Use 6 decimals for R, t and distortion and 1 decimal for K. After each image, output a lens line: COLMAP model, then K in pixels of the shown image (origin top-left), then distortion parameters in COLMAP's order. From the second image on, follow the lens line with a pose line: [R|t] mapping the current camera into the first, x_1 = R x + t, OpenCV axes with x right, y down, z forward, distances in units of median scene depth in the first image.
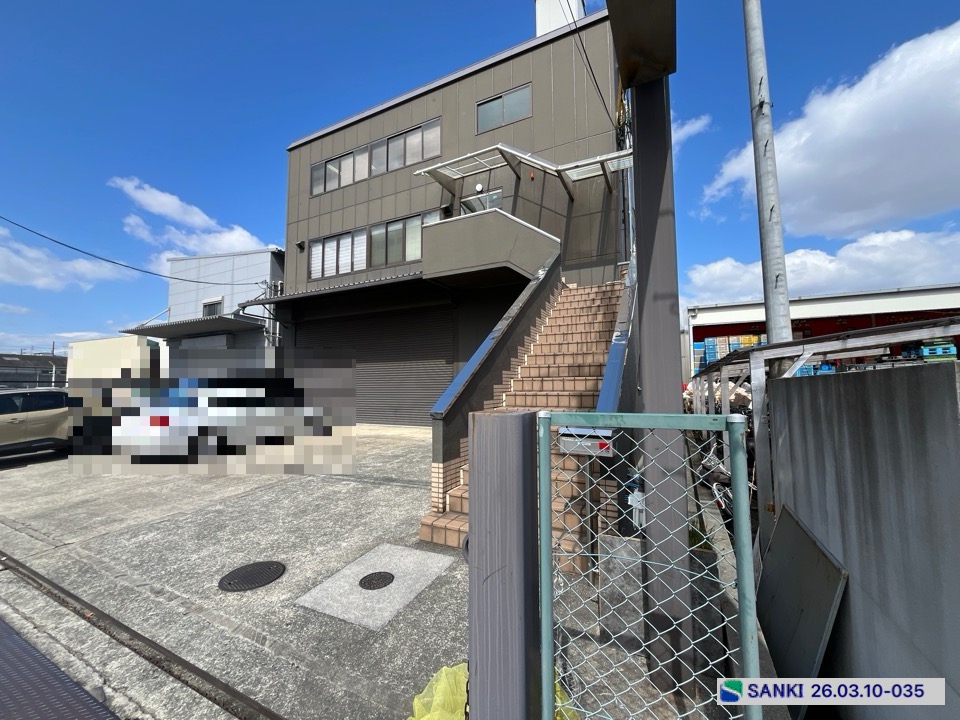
lens RADIAL K [[384.5, 0, 477.9], [0, 384.5, 359.6], [0, 0, 1]] dist [-0.002890, -0.000269]
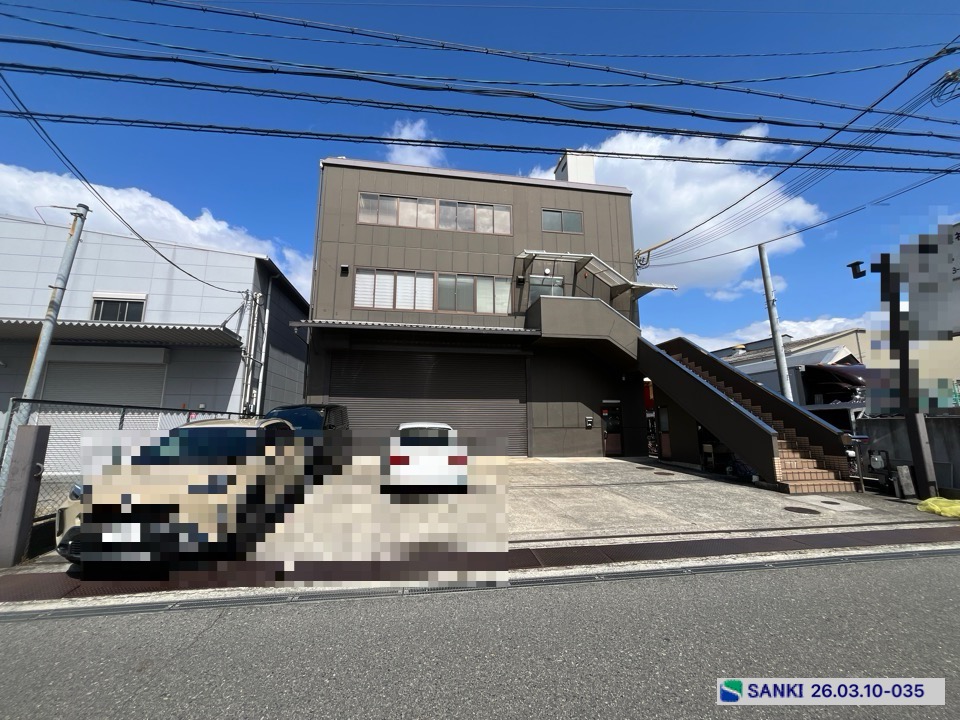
lens RADIAL K [[384.5, 0, 477.9], [0, 384.5, 358.6], [0, 0, 1]] dist [-0.002890, -0.000269]
pose [[0.811489, 0.104876, 0.574879, -0.828366], [-0.045957, 0.992170, -0.116130, 0.017112], [-0.582557, 0.067818, 0.809955, 0.071639]]
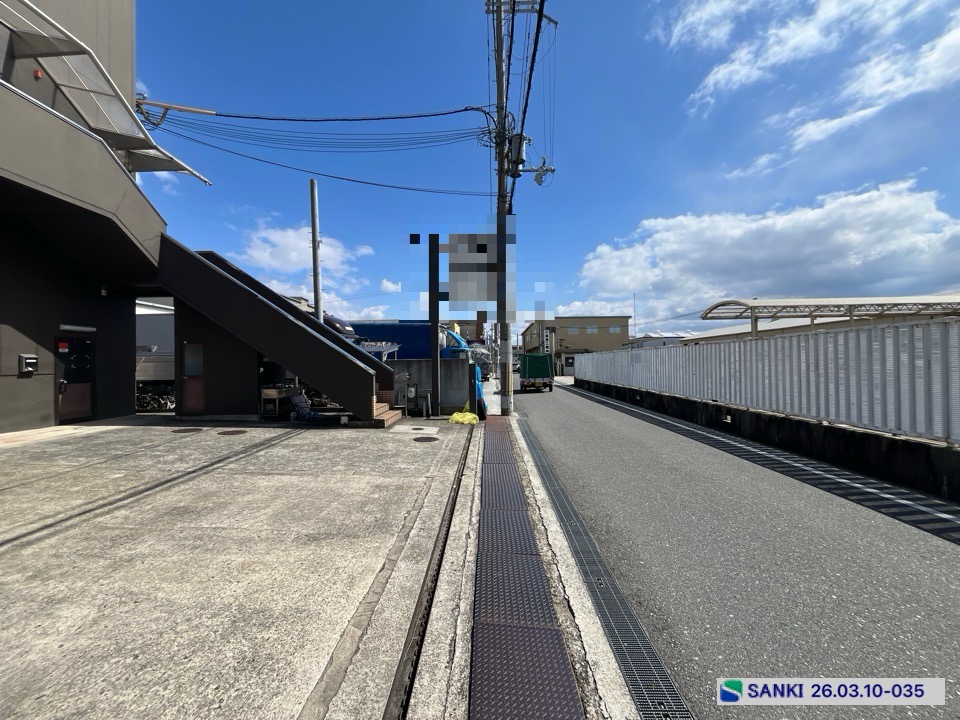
lens RADIAL K [[384.5, 0, 477.7], [0, 384.5, 358.7], [0, 0, 1]] dist [-0.002890, -0.000269]
pose [[-0.428410, 0.021029, 0.903340, -0.716165], [-0.048613, 0.997745, -0.046282, 0.041745], [-0.902276, -0.063742, -0.426421, 0.439280]]
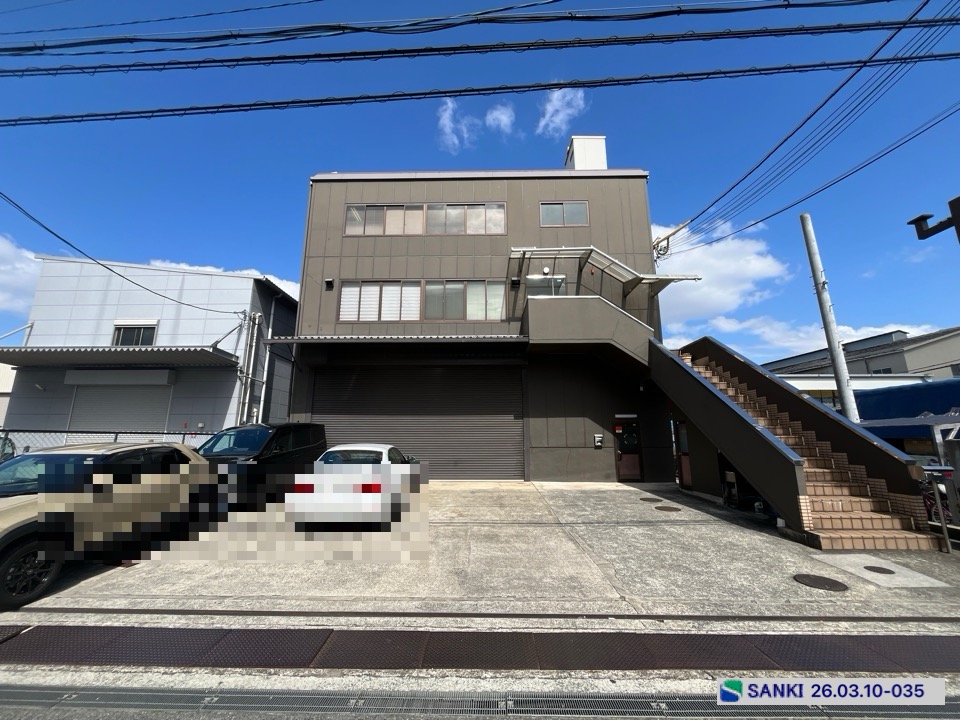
lens RADIAL K [[384.5, 0, 477.5], [0, 384.5, 358.4], [0, 0, 1]] dist [-0.002890, -0.000269]
pose [[0.902033, 0.093507, 0.421417, -0.594249], [-0.035405, 0.988993, -0.143661, 0.001152], [-0.430212, 0.114667, 0.895415, 0.050150]]
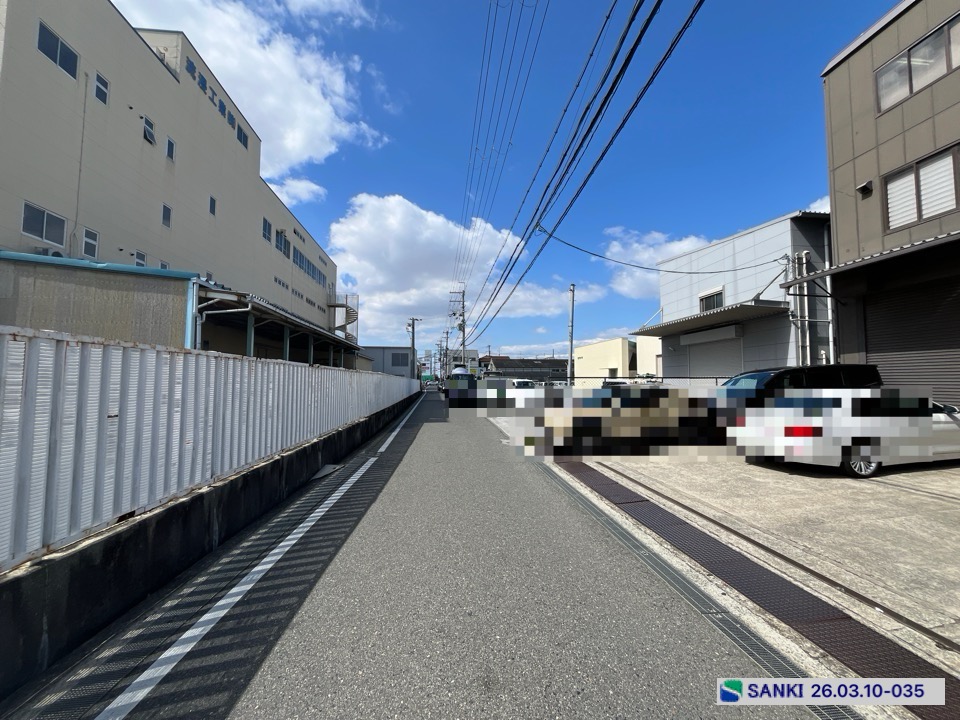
lens RADIAL K [[384.5, 0, 478.2], [0, 384.5, 360.3], [0, 0, 1]] dist [-0.002890, -0.000269]
pose [[0.531365, -0.041687, -0.846117, -0.290554], [0.055099, 0.998374, -0.014587, -0.002976], [0.845349, -0.038869, 0.532798, -0.019520]]
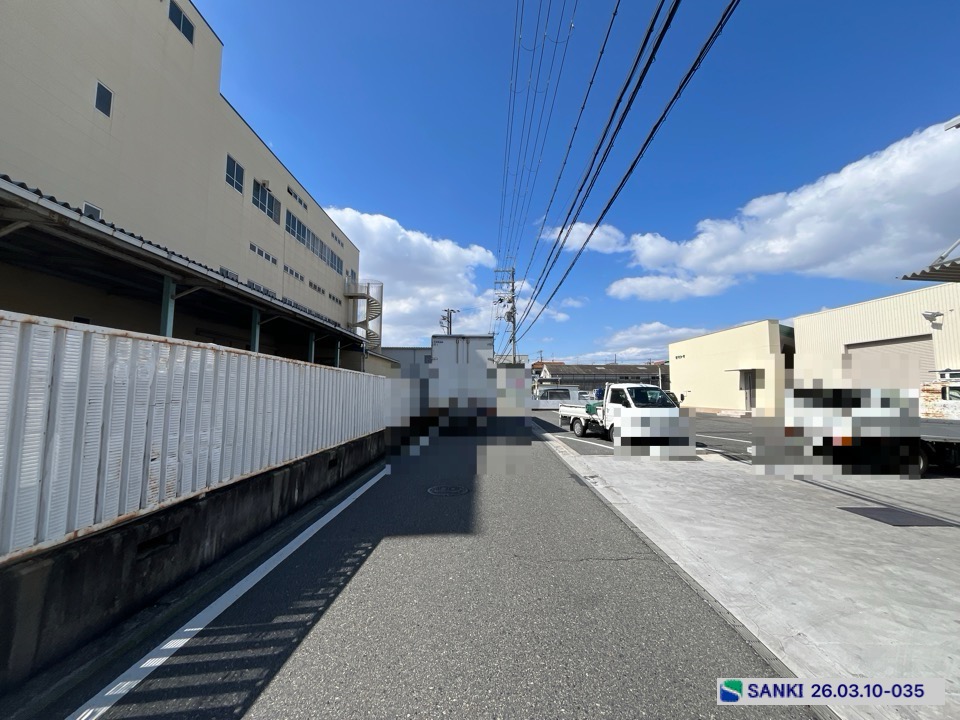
lens RADIAL K [[384.5, 0, 476.9], [0, 384.5, 361.8], [0, 0, 1]] dist [-0.002890, -0.000269]
pose [[0.419753, -0.063960, -0.905382, -1.085727], [0.056553, 0.997419, -0.044243, 0.040450], [0.905875, -0.032631, 0.422287, 0.415523]]
